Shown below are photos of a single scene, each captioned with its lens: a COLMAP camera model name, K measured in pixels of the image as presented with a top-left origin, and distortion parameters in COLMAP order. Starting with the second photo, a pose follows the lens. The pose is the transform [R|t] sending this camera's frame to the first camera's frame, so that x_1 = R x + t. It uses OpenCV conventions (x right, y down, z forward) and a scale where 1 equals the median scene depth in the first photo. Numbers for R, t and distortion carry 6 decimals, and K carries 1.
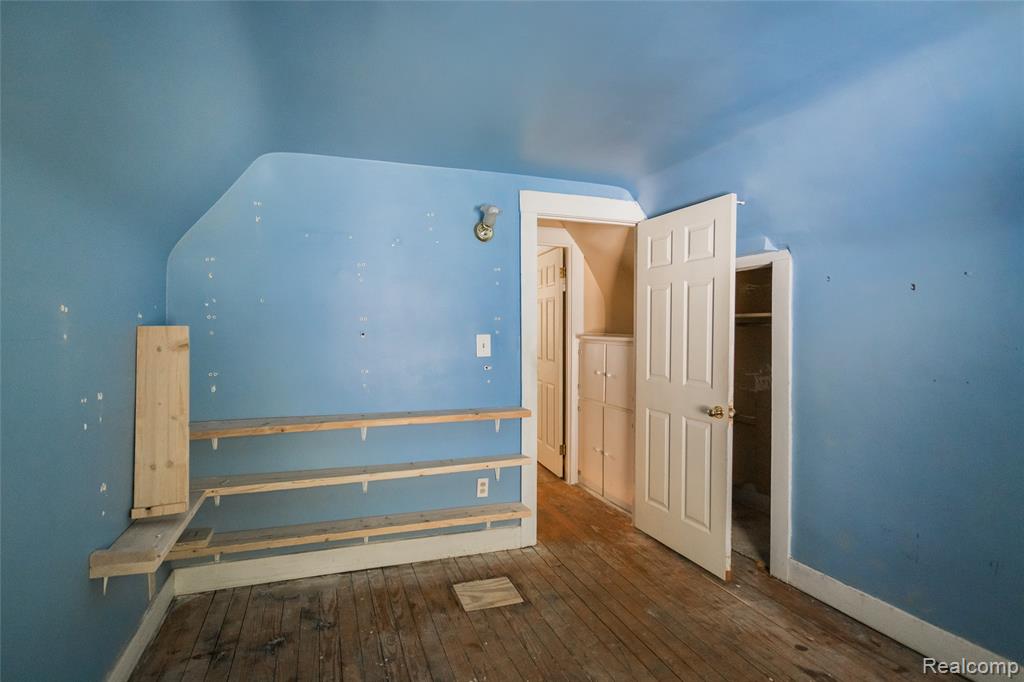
lens RADIAL K [[485.8, 0, 515.8], [0, 485.8, 335.5], [0, 0, 1]] dist [0.000464, 0.000168]
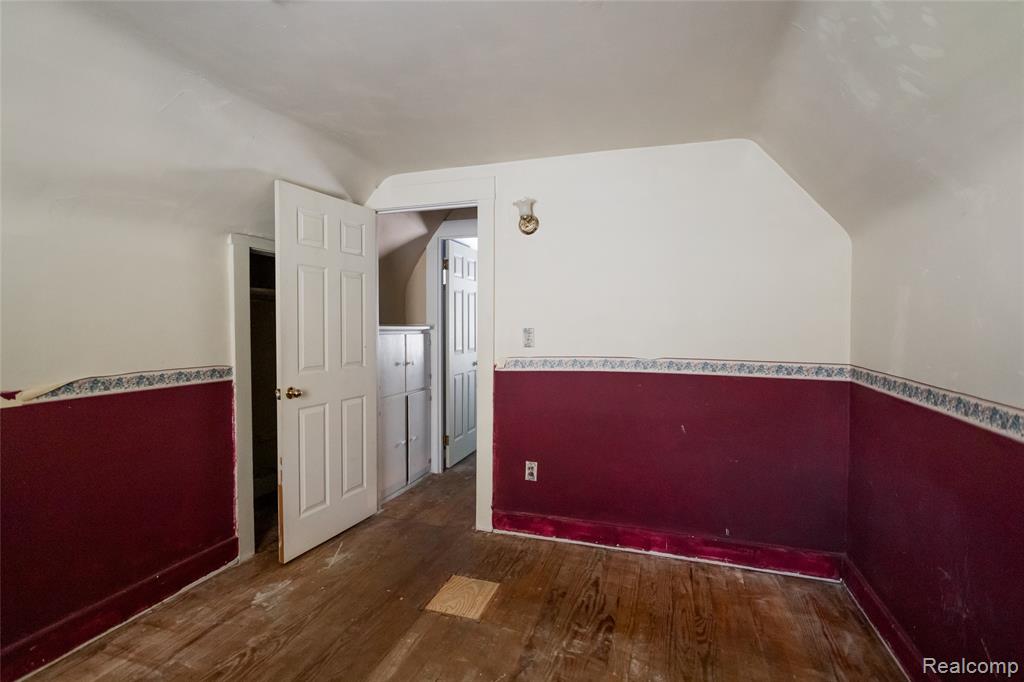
lens RADIAL K [[485.8, 0, 515.8], [0, 485.8, 335.5], [0, 0, 1]] dist [0.000464, 0.000168]
pose [[-0.769935, -0.032407, 0.637299, -0.629516], [-0.009840, 0.999194, 0.038921, -0.020652], [-0.638047, 0.023695, -0.769633, 1.629389]]
